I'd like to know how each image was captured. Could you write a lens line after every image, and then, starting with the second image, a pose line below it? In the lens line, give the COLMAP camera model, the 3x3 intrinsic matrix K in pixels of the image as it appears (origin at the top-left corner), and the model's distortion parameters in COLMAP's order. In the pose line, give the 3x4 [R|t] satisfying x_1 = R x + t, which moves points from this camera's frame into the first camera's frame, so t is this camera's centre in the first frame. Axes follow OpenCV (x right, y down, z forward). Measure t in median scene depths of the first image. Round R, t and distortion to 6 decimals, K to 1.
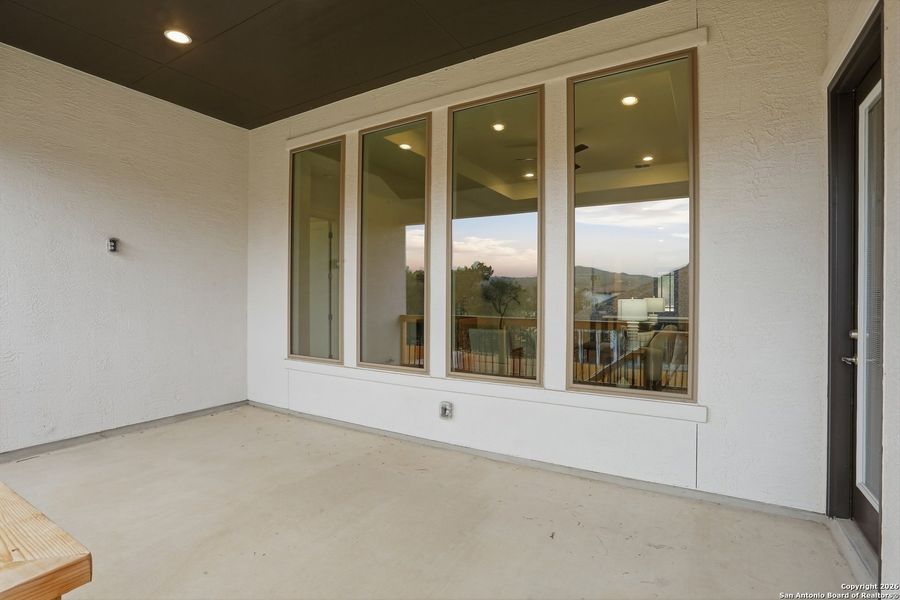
lens RADIAL K [[437.7, 0, 445.4], [0, 437.7, 298.3], [0, 0, 1]] dist [-0.072320, 0.024269]
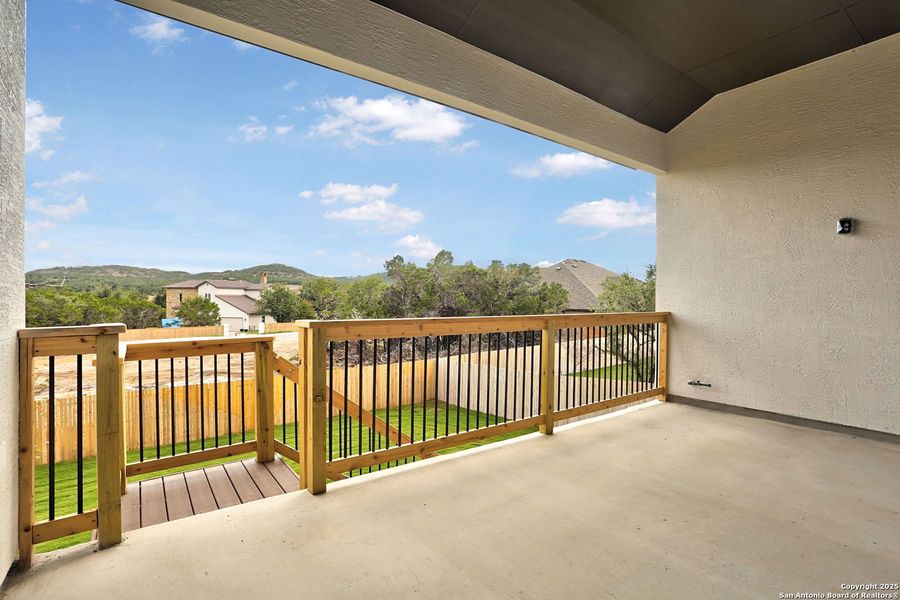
lens RADIAL K [[439.1, 0, 447.0], [0, 439.1, 299.9], [0, 0, 1]] dist [-0.072680, 0.028660]
pose [[-0.389931, -0.002139, -0.920842, 0.406317], [-0.012229, 0.999921, 0.002856, 0.043800], [0.920763, 0.012374, -0.389926, 0.561185]]
